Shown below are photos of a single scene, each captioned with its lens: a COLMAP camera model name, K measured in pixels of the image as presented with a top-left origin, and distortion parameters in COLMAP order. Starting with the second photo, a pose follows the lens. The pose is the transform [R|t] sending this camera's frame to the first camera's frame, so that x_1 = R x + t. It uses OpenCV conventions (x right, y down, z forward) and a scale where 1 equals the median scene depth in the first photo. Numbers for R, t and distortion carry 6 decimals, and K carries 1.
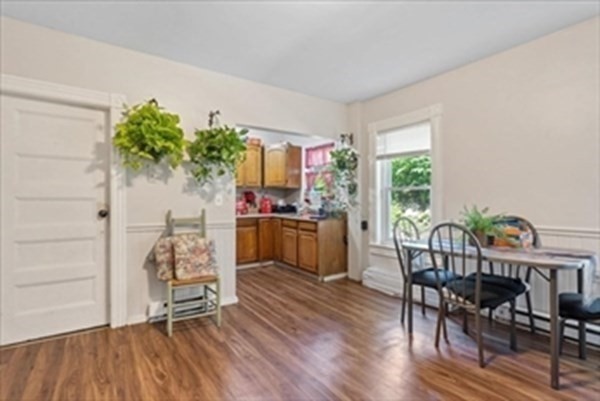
lens RADIAL K [[292.1, 0, 295.9], [0, 292.1, 198.1], [0, 0, 1]] dist [-0.011110, 0.001372]
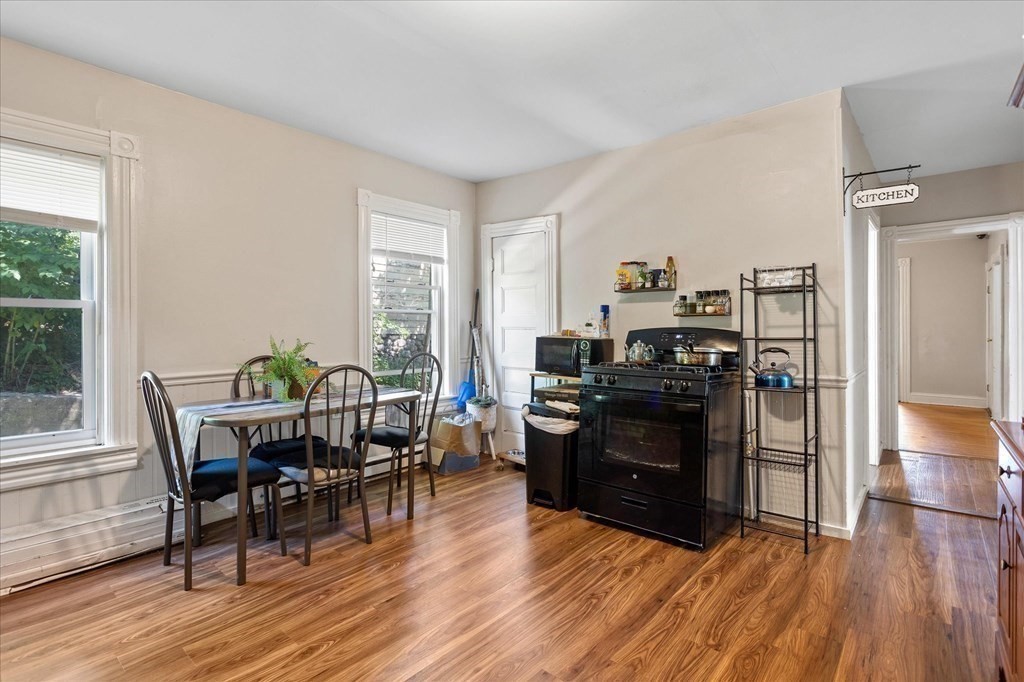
lens RADIAL K [[498.5, 0, 506.4], [0, 498.5, 338.1], [0, 0, 1]] dist [-0.011110, 0.001372]
pose [[-0.225715, -0.012780, 0.974110, -1.584194], [0.001474, 0.999908, 0.013461, 0.013918], [-0.974192, 0.004475, -0.225675, 1.997481]]
